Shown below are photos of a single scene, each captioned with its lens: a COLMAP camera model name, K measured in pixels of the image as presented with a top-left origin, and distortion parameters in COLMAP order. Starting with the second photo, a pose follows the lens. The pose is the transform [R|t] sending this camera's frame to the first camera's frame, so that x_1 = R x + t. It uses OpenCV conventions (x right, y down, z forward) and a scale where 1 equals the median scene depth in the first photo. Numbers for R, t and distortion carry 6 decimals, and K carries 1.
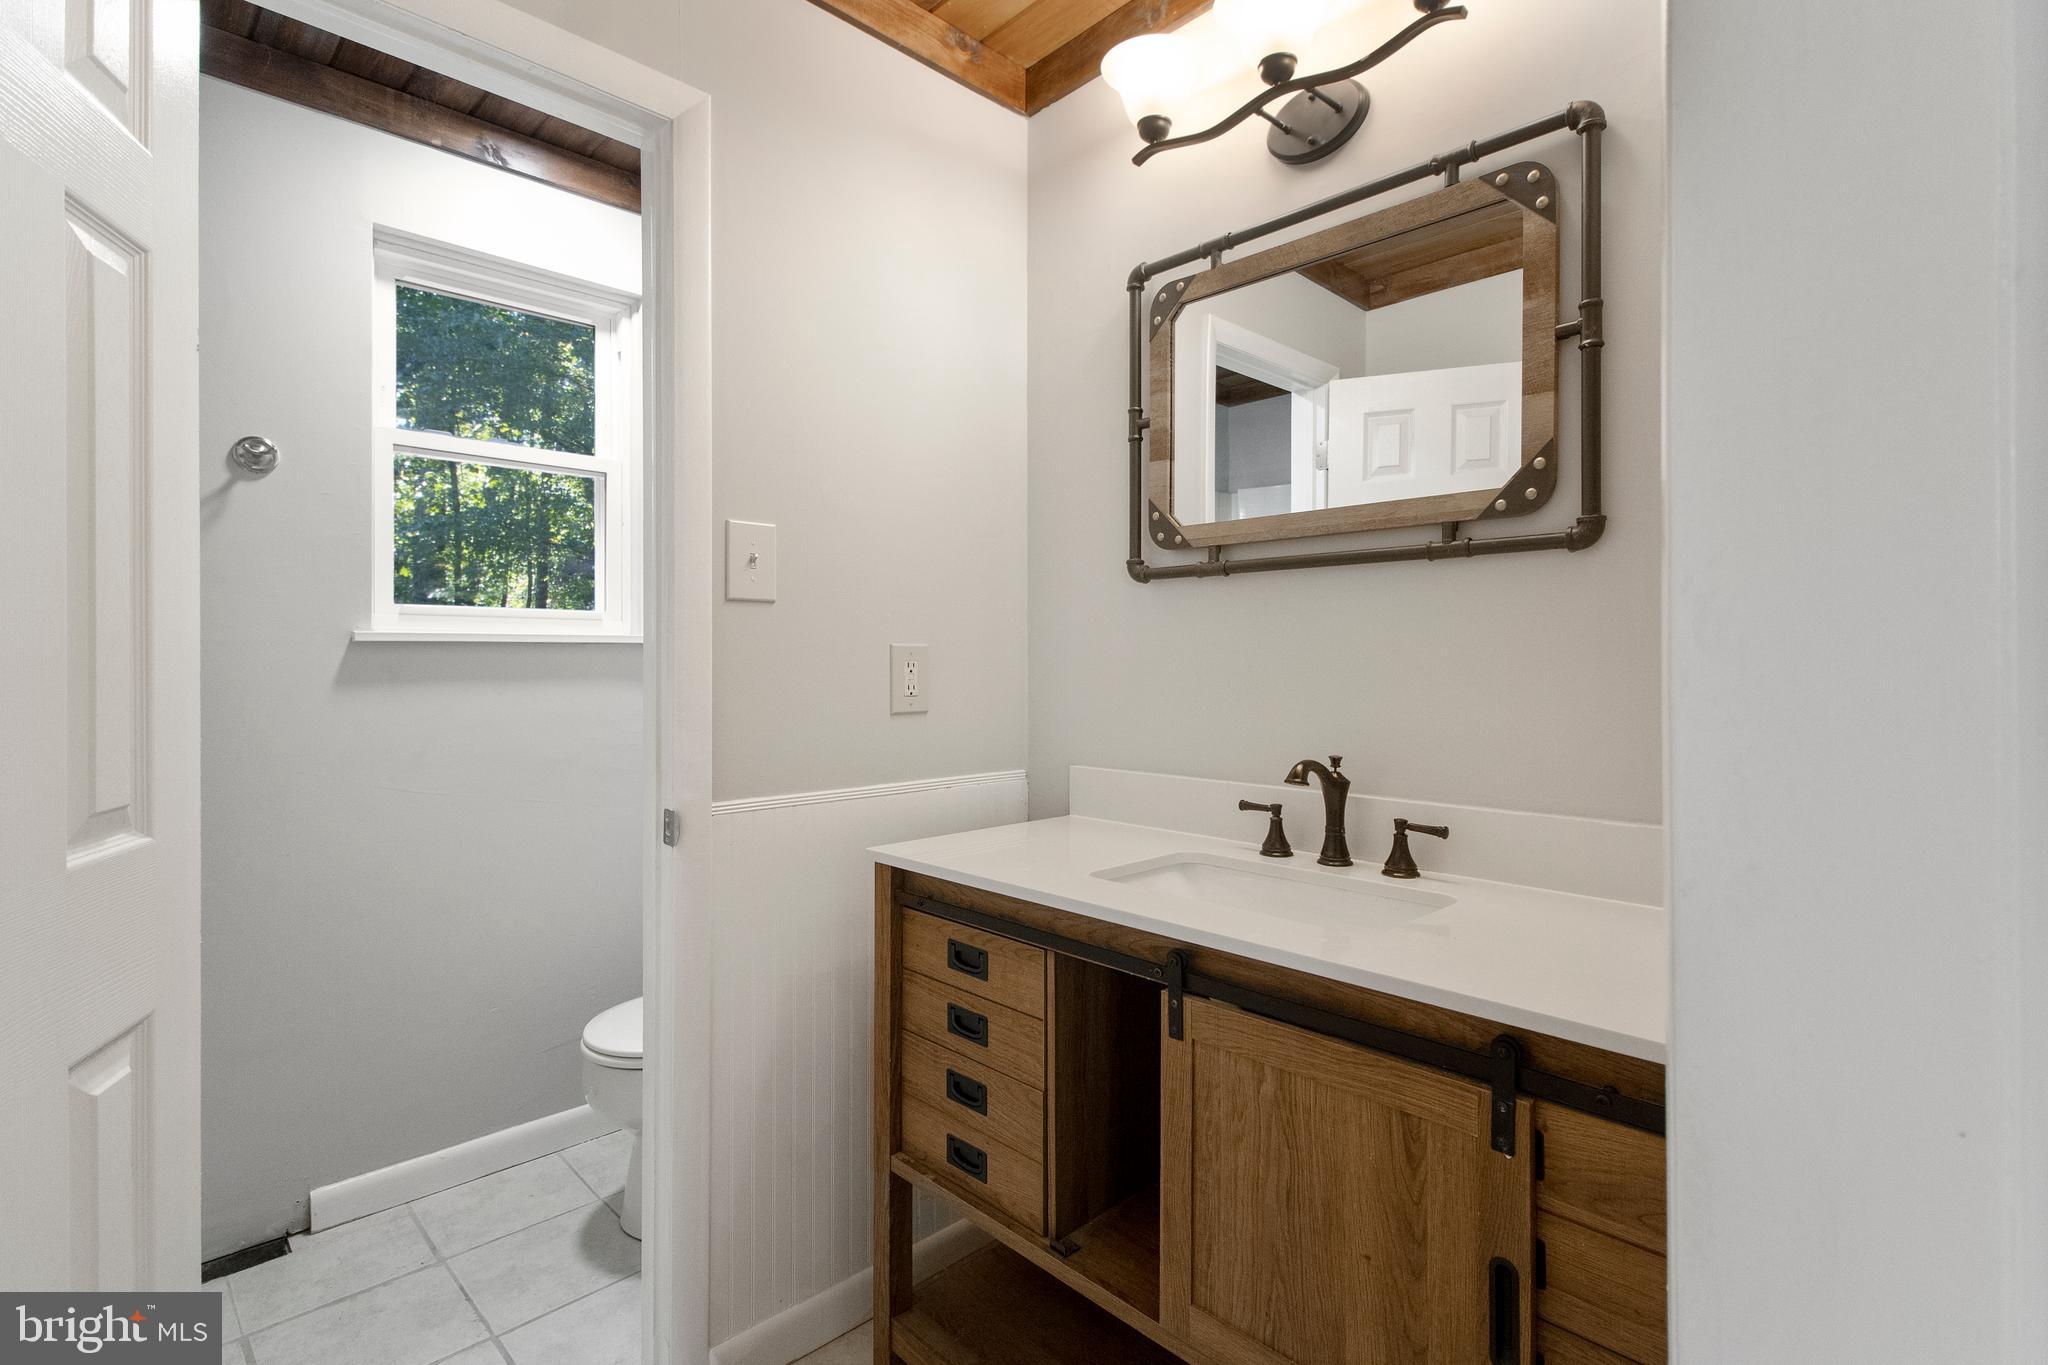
lens RADIAL K [[980.1, 0, 1033.1], [0, 980.1, 661.9], [0, 0, 1]] dist [-0.004693, -0.003886]
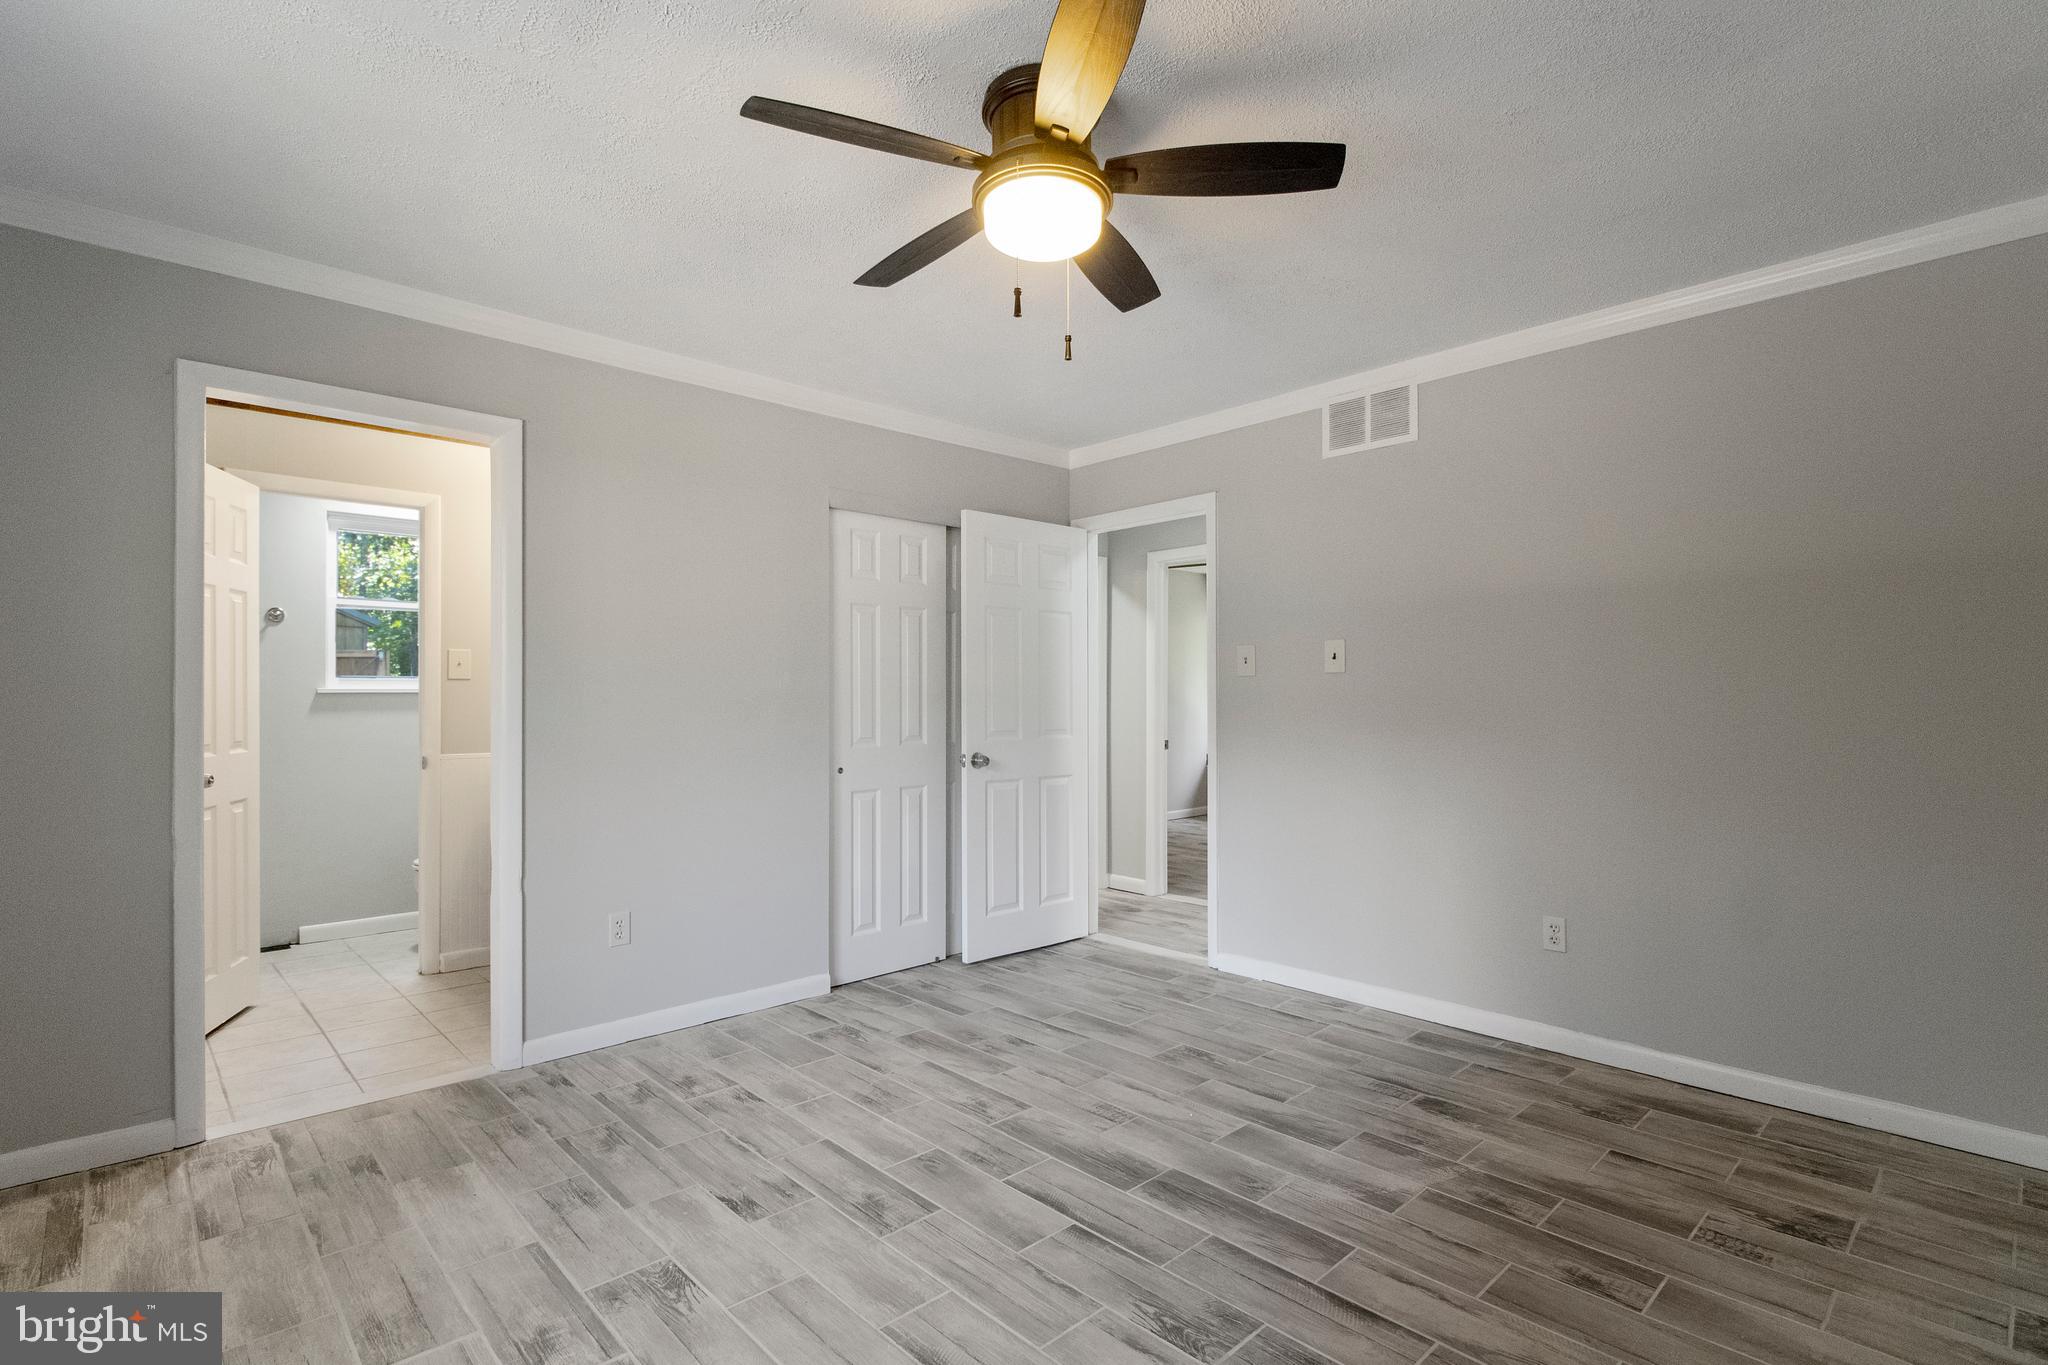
lens RADIAL K [[980.1, 0, 1017.5], [0, 980.1, 701.6], [0, 0, 1]] dist [-0.004693, -0.003886]
pose [[0.999638, 0.000003, -0.026911, 1.065332], [0.000115, 0.999990, 0.004389, -0.011360], [0.026910, -0.004390, 0.999628, -1.320621]]
